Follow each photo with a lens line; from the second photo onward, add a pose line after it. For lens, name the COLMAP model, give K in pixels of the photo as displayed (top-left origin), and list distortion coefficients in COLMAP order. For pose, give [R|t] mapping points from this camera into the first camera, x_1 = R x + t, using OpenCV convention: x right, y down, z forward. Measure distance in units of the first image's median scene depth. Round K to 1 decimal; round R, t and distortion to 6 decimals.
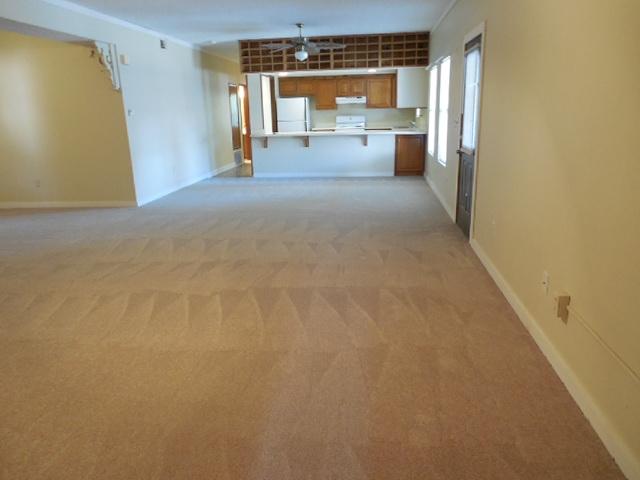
lens RADIAL K [[451.4, 0, 320.3], [0, 451.4, 239.1], [0, 0, 1]] dist [-0.013311, 0.010163]
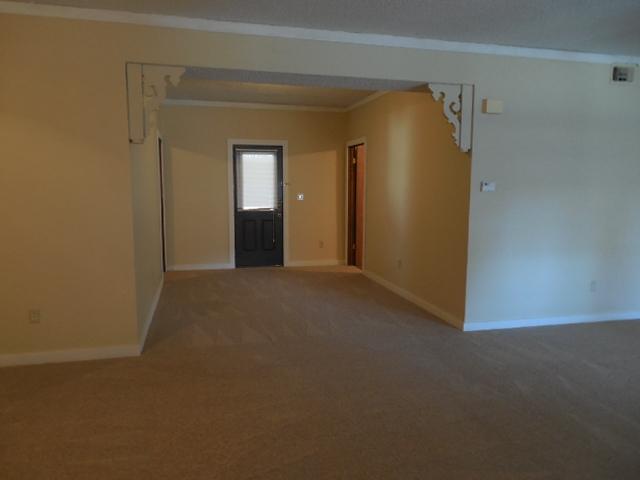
lens RADIAL K [[451.4, 0, 320.1], [0, 451.4, 240.7], [0, 0, 1]] dist [-0.013311, 0.010163]
pose [[0.352973, 0.155220, -0.922668, 0.097625], [-0.277158, 0.959229, 0.055342, -0.190471], [0.893641, 0.236190, 0.381602, 0.604523]]
